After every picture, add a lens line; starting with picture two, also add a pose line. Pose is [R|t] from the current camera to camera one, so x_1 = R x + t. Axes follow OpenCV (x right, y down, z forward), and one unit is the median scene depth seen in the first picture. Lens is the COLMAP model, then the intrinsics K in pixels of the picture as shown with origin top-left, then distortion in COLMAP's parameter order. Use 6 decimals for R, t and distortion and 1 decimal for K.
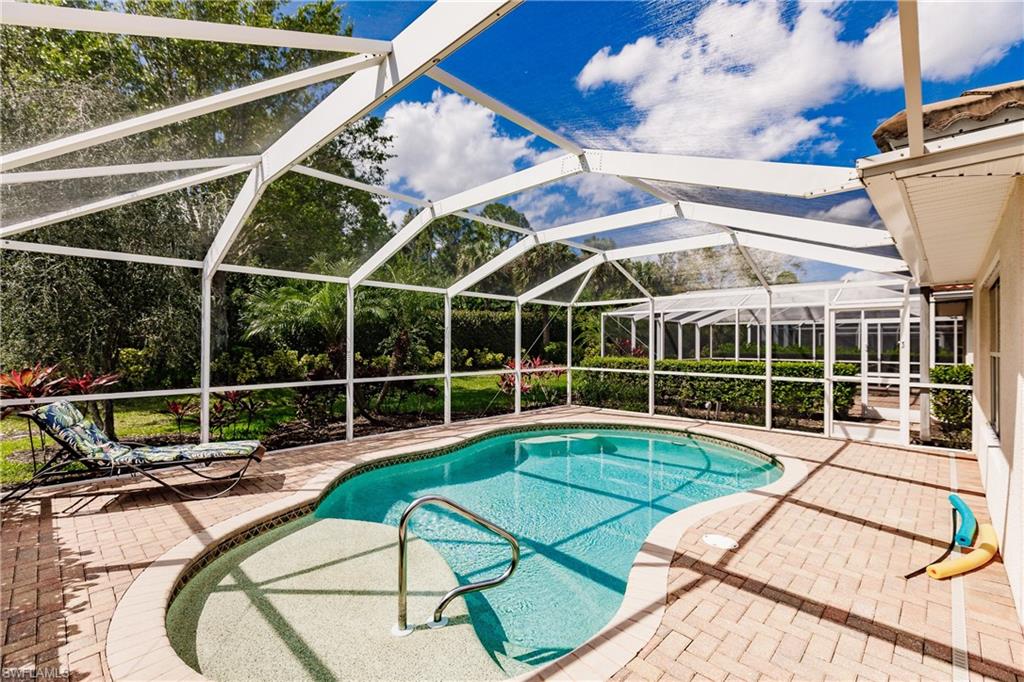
lens RADIAL K [[457.7, 0, 515.8], [0, 457.7, 341.4], [0, 0, 1]] dist [-0.004721, -0.000064]
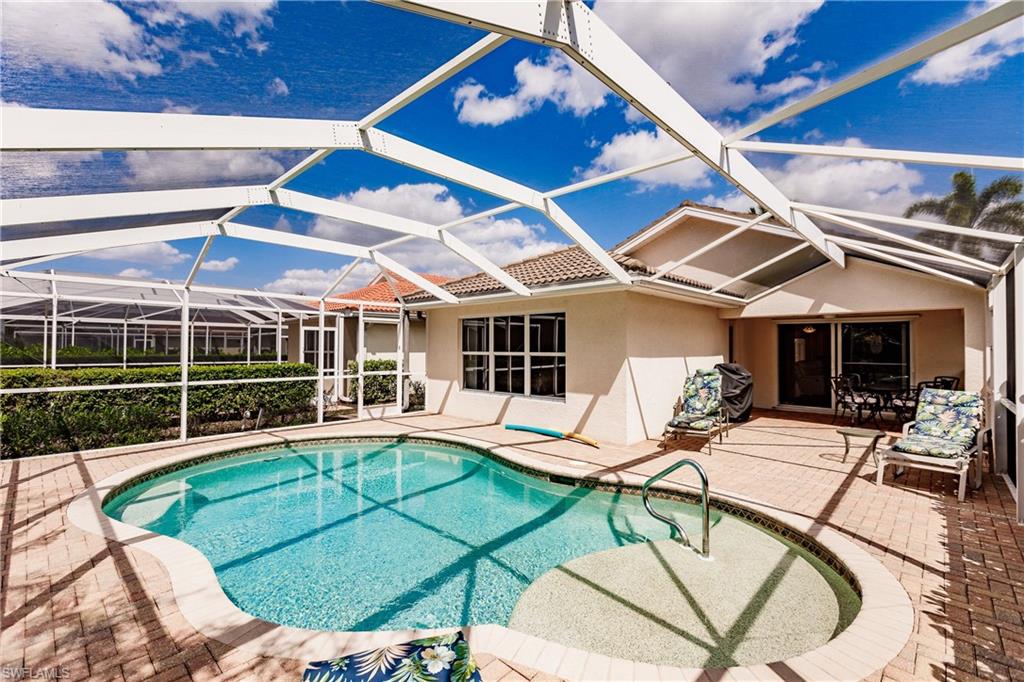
lens RADIAL K [[457.7, 0, 515.6], [0, 457.7, 343.7], [0, 0, 1]] dist [-0.004721, -0.000064]
pose [[-0.023446, 0.005941, 0.999707, -0.532071], [-0.009412, 0.999937, -0.006163, 0.000734], [-0.999681, -0.009554, -0.023389, 0.533917]]
